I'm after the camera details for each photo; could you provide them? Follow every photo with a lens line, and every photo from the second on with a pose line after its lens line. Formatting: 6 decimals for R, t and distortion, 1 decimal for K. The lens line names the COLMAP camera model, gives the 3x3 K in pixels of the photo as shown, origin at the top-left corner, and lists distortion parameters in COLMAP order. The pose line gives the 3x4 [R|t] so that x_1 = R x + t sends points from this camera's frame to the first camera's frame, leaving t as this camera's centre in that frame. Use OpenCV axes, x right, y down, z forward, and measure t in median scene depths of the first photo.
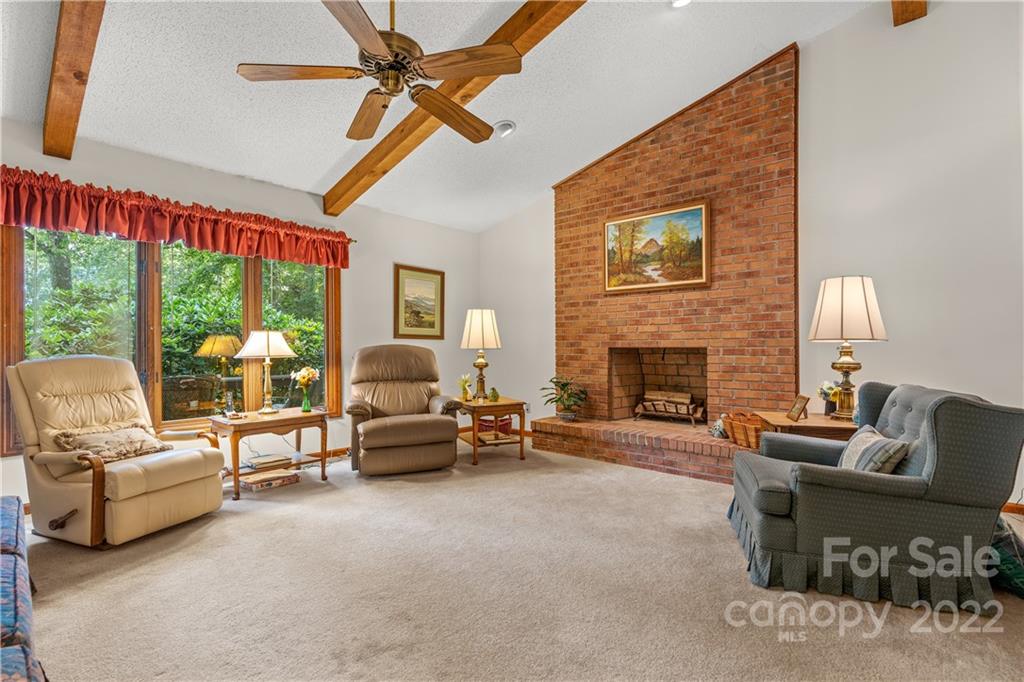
lens RADIAL K [[468.3, 0, 511.8], [0, 468.3, 344.7], [0, 0, 1]] dist [-0.011155, 0.004725]
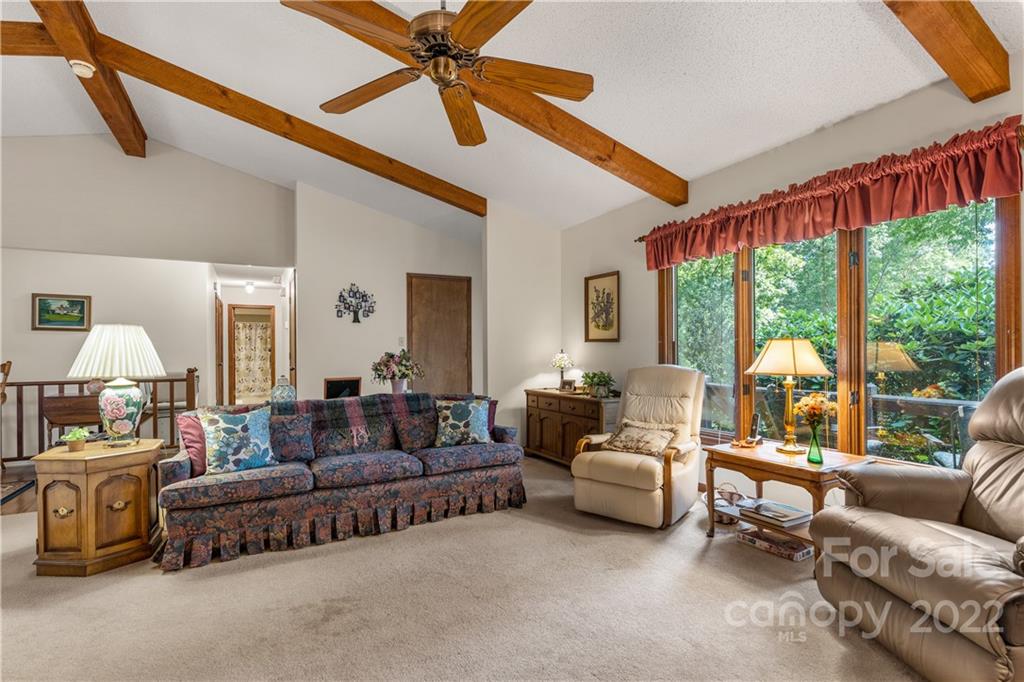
lens RADIAL K [[491.7, 0, 515.9], [0, 491.7, 354.5], [0, 0, 1]] dist [-0.006309, 0.001295]
pose [[-0.335667, 0.013960, -0.941877, 0.291974], [0.016523, 0.999824, 0.008930, -0.015475], [0.941836, -0.012565, -0.335838, 0.726861]]
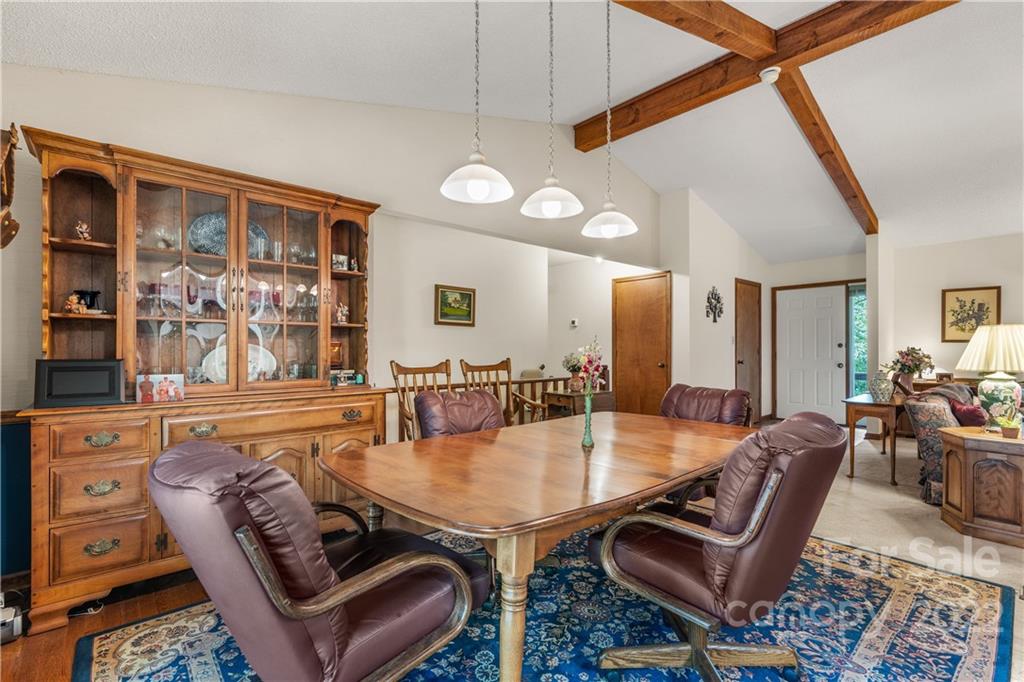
lens RADIAL K [[468.3, 0, 513.0], [0, 468.3, 350.3], [0, 0, 1]] dist [-0.011155, 0.004725]
pose [[-0.105960, 0.009922, -0.994321, 0.630225], [0.011324, 0.999897, 0.008771, -0.034208], [0.994306, -0.010330, -0.106062, -0.640644]]
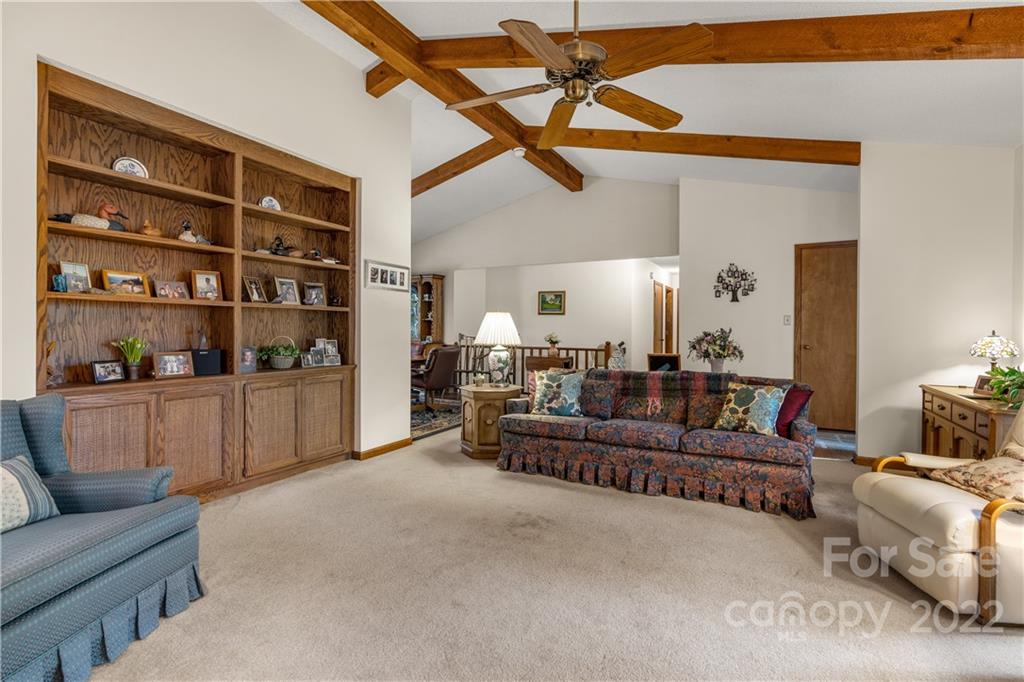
lens RADIAL K [[468.3, 0, 506.7], [0, 468.3, 334.3], [0, 0, 1]] dist [-0.011155, 0.004725]
pose [[-0.975535, 0.003188, -0.219822, 0.060605], [0.002407, 0.999990, 0.003820, -0.014149], [0.219832, 0.003197, -0.975532, 0.997685]]
